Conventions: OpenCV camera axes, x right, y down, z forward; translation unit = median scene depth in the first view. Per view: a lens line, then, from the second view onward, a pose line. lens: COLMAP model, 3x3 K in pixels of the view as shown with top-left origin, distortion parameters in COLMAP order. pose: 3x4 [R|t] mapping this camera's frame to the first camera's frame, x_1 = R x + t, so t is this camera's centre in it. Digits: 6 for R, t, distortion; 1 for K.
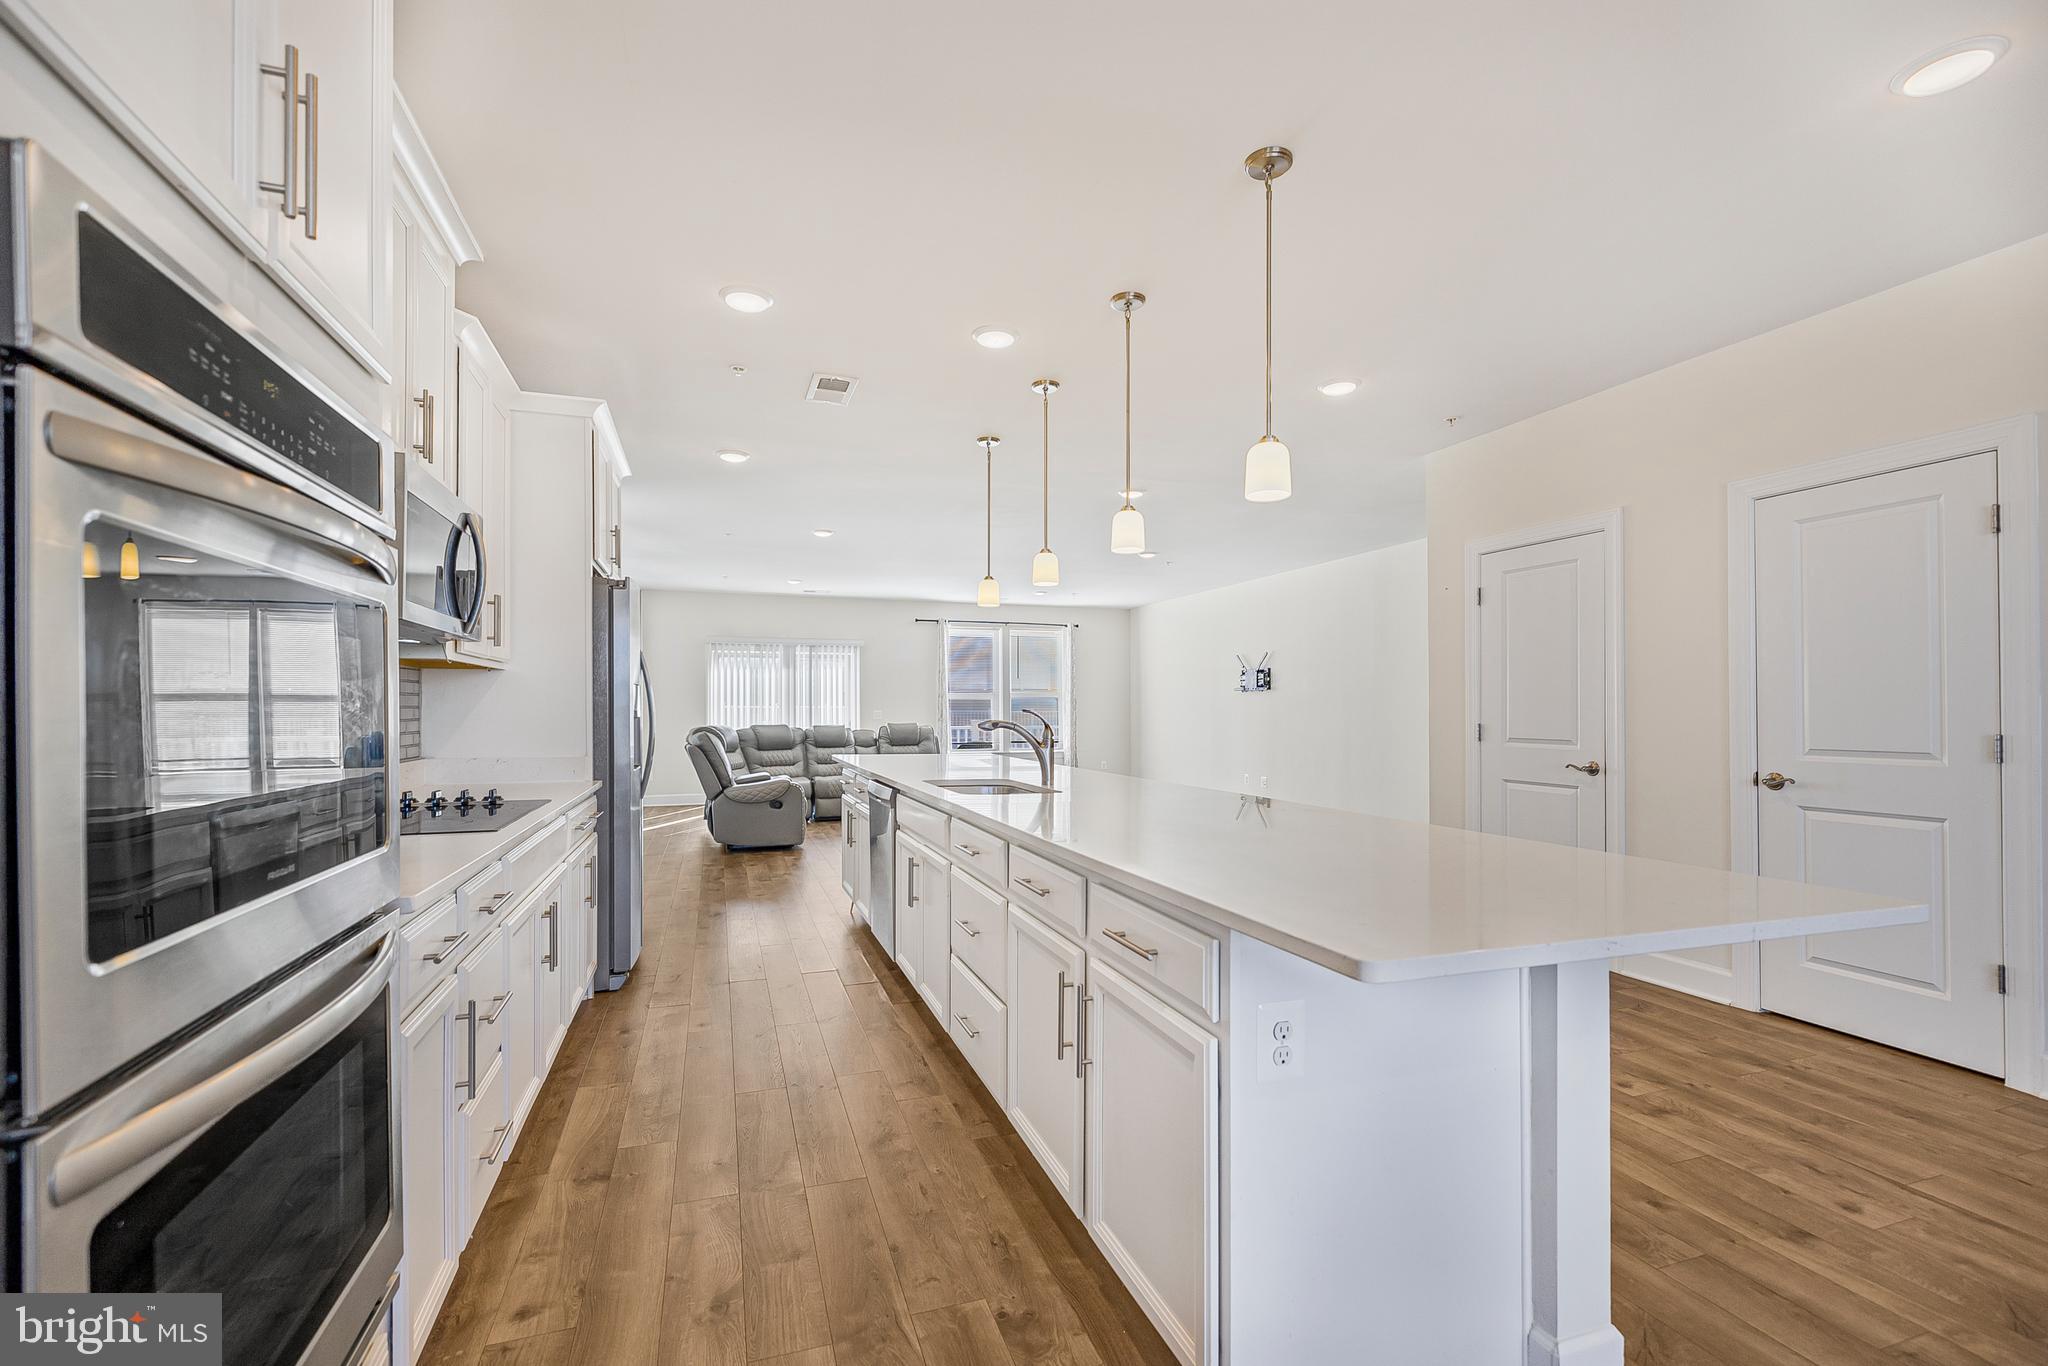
lens RADIAL K [[883.1, 0, 1022.2], [0, 883.1, 703.0], [0, 0, 1]] dist [0.001078, -0.000435]
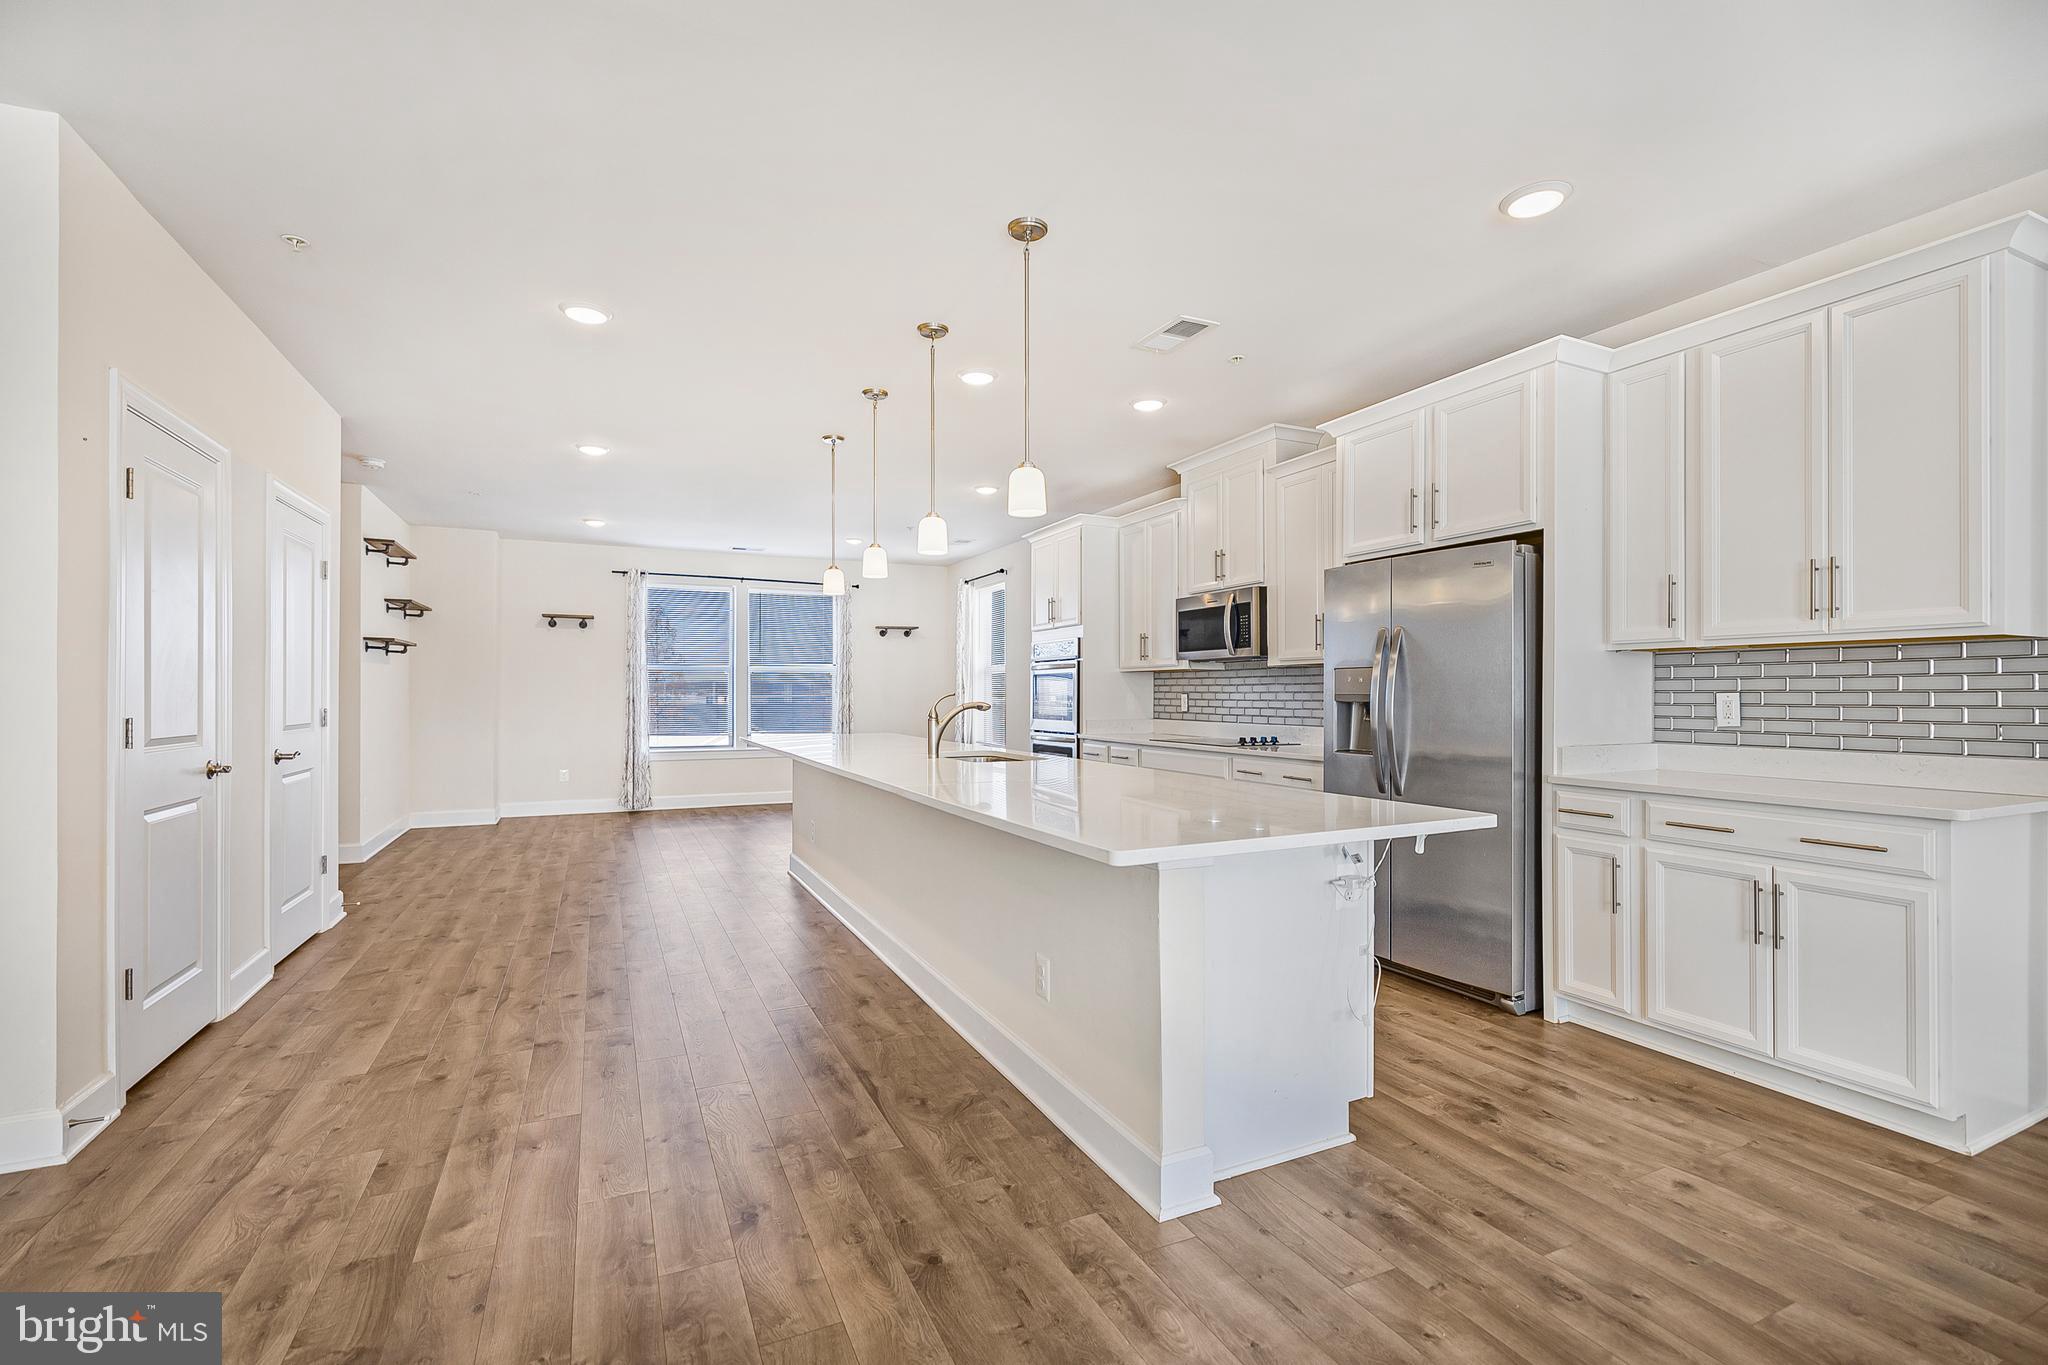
lens RADIAL K [[897.9, 0, 1019.6], [0, 897.9, 690.2], [0, 0, 1]] dist [0.000743, 0.000049]
pose [[-0.994379, -0.001158, -0.105868, 0.036761], [0.000045, 0.999935, -0.011364, 0.015157], [0.105875, -0.011305, -0.994315, 1.927571]]
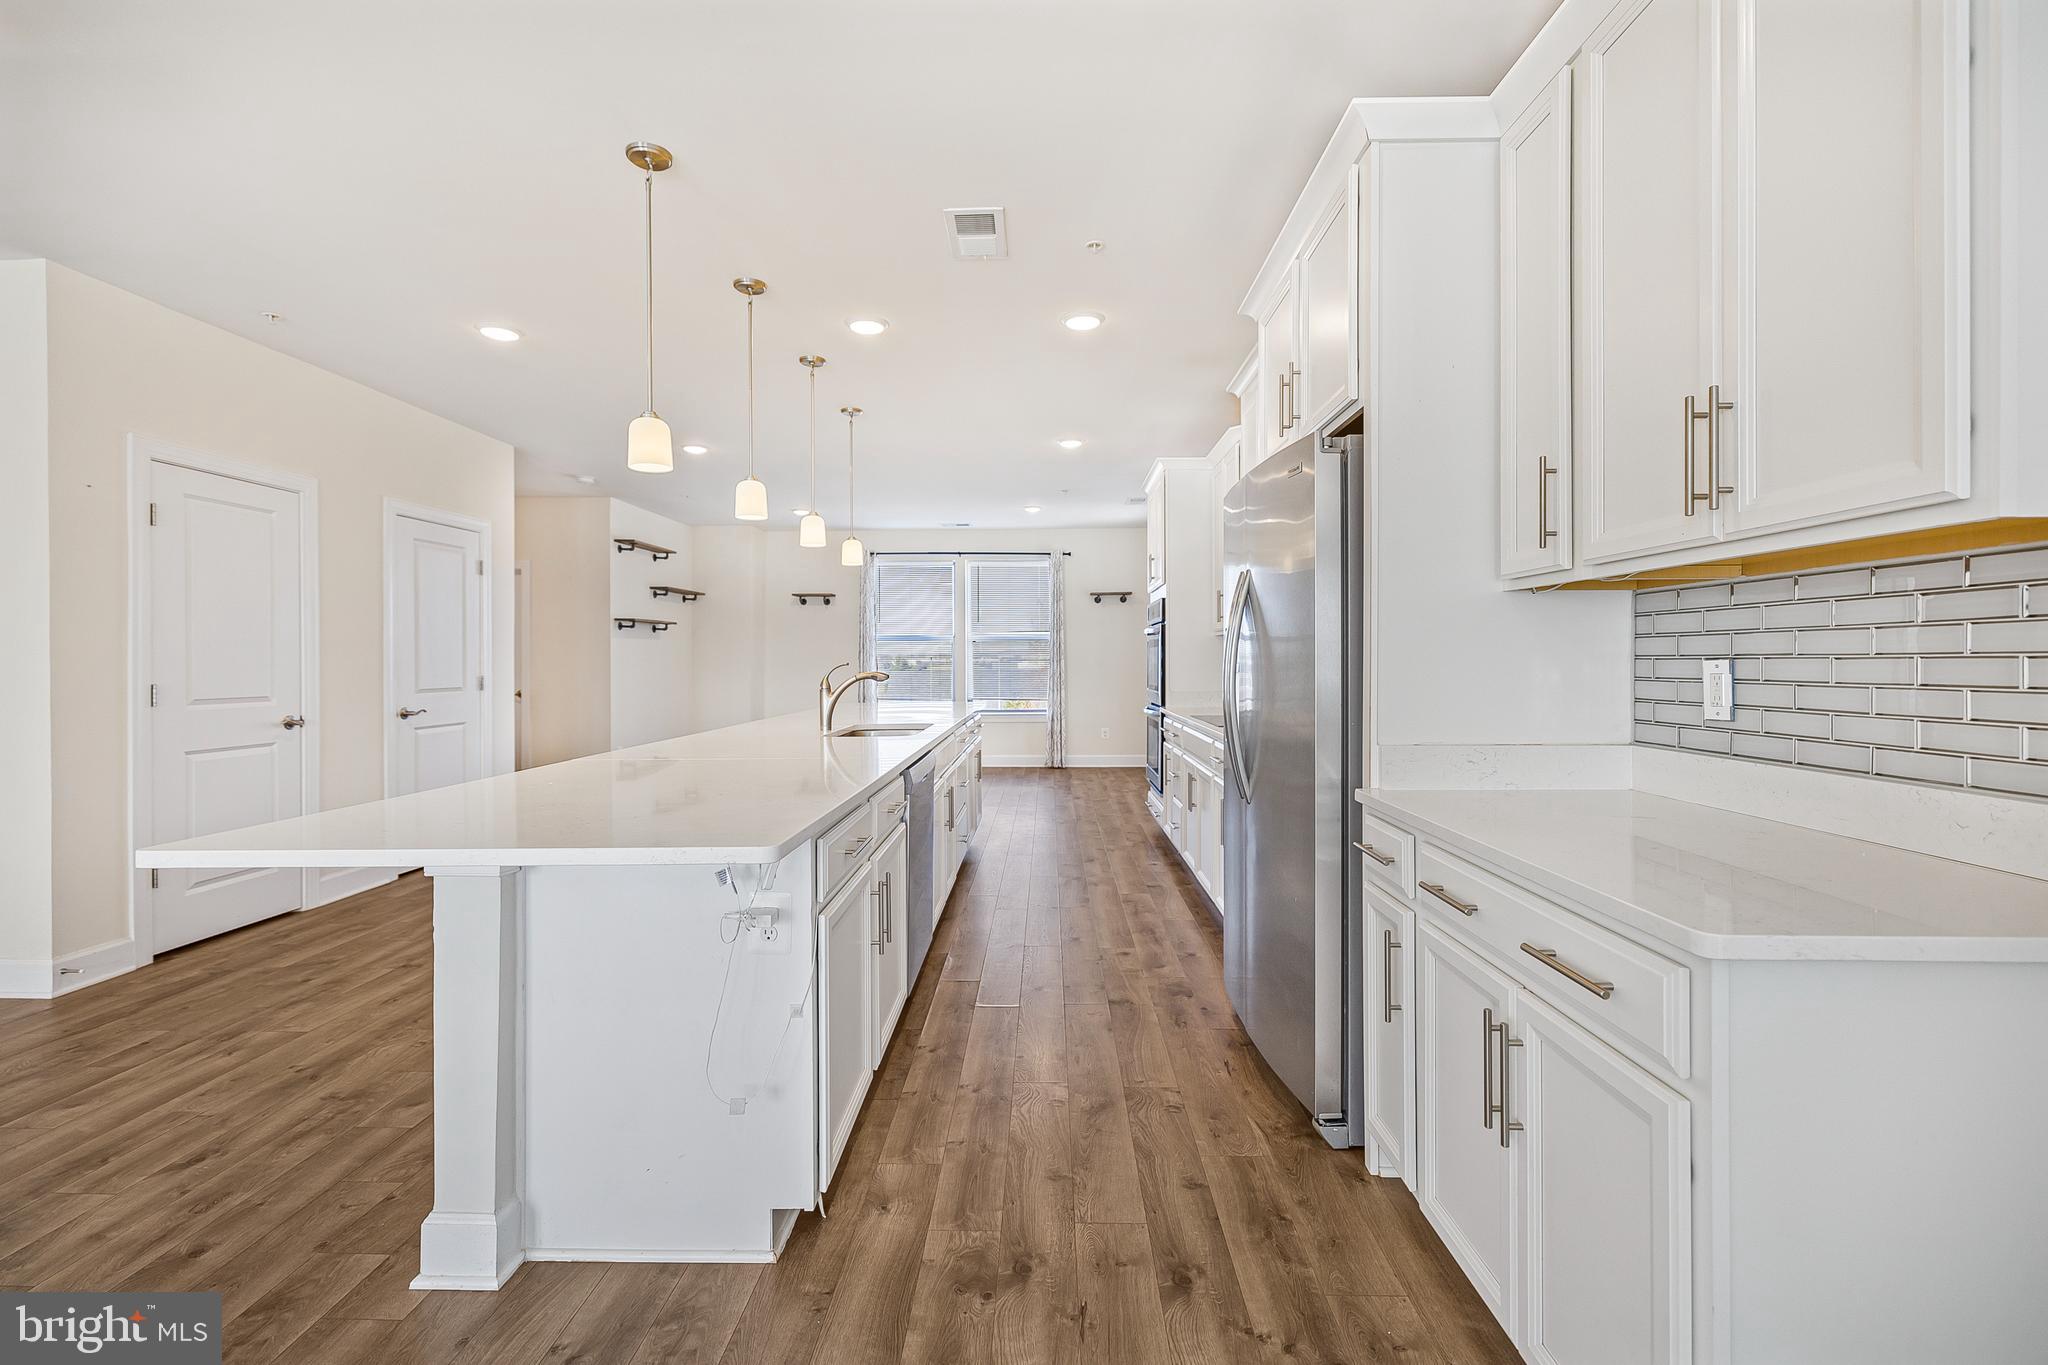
lens RADIAL K [[874.2, 0, 1021.5], [0, 874.2, 661.9], [0, 0, 1]] dist [-0.000383, -0.000291]
pose [[-0.934588, 0.003315, 0.355717, -0.524420], [0.001531, 0.999985, -0.005296, 0.011260], [-0.355729, -0.004404, -0.934579, 1.716004]]
